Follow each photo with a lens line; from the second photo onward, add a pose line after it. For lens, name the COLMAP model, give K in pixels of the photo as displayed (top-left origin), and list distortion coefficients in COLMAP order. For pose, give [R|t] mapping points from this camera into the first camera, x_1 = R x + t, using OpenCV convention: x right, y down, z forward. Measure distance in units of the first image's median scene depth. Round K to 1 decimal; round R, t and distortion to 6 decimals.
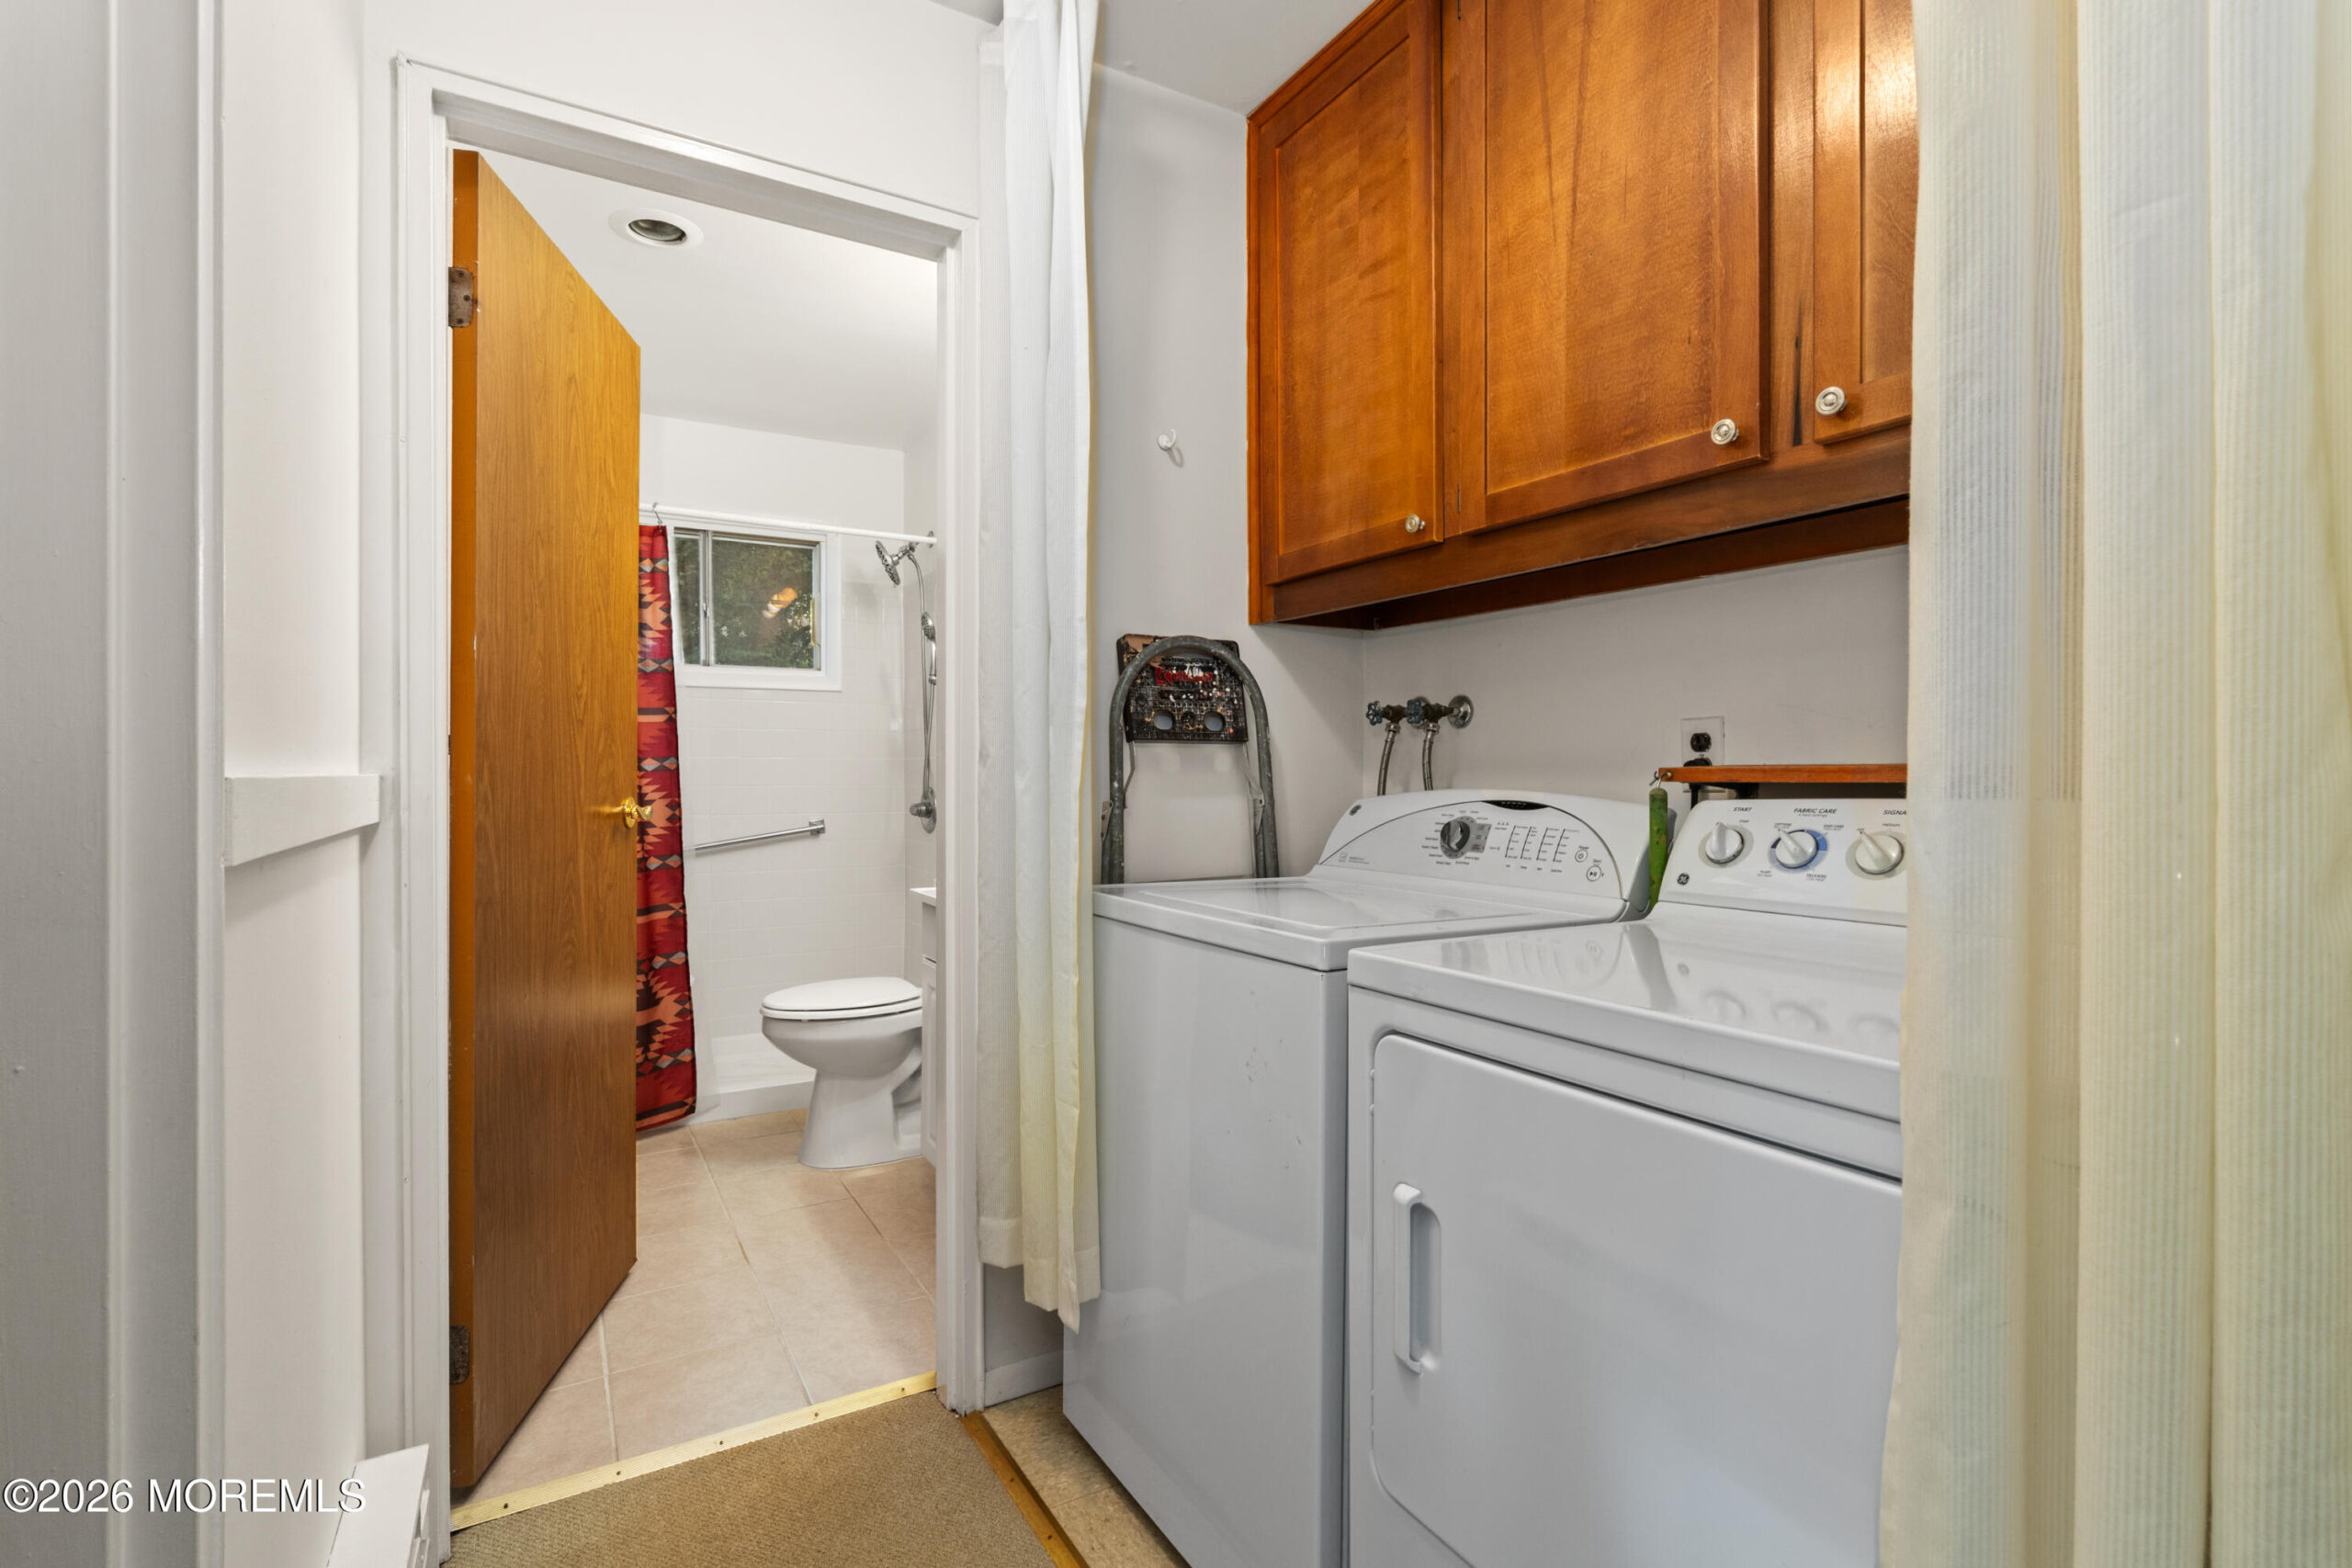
lens RADIAL K [[1069.0, 0, 1166.8], [0, 1069.0, 780.1], [0, 0, 1]] dist [-0.005790, 0.001698]
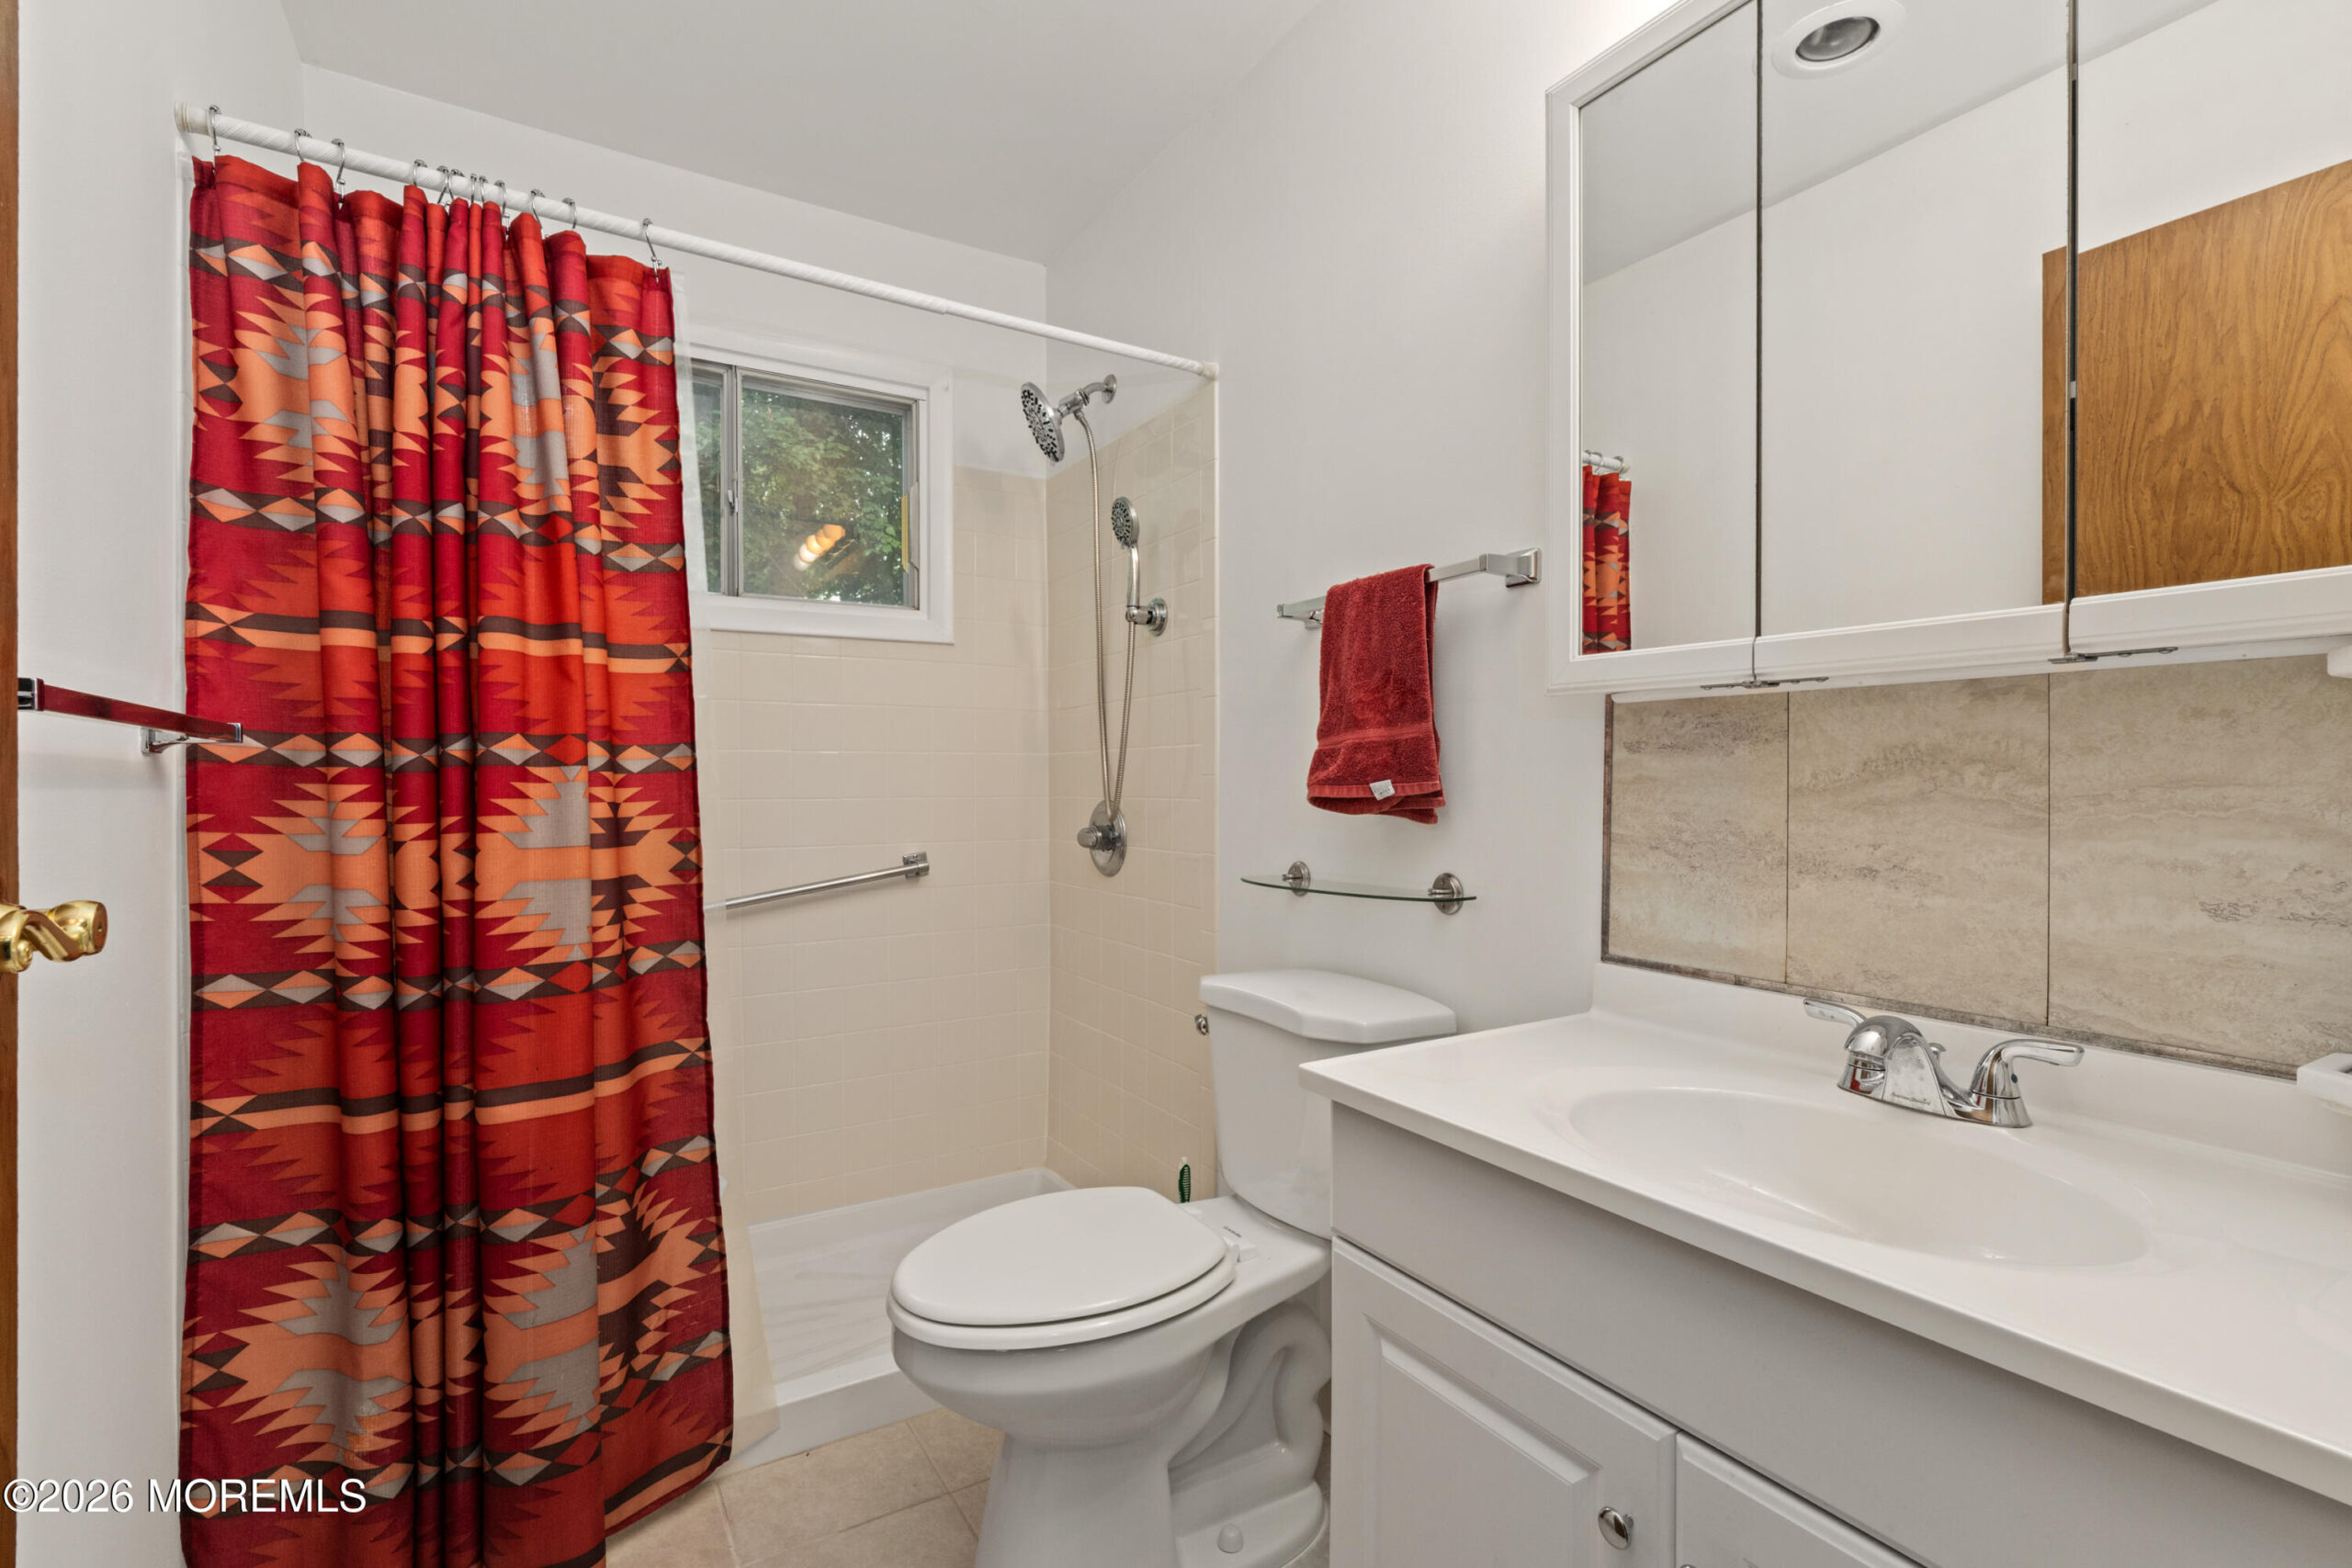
lens RADIAL K [[1069.0, 0, 1184.3], [0, 1069.0, 787.6], [0, 0, 1]] dist [-0.005790, 0.001698]
pose [[0.999860, -0.000647, 0.016691, -0.239084], [0.000599, 0.999996, 0.002863, -0.002606], [-0.016693, -0.002853, 0.999857, 0.501853]]
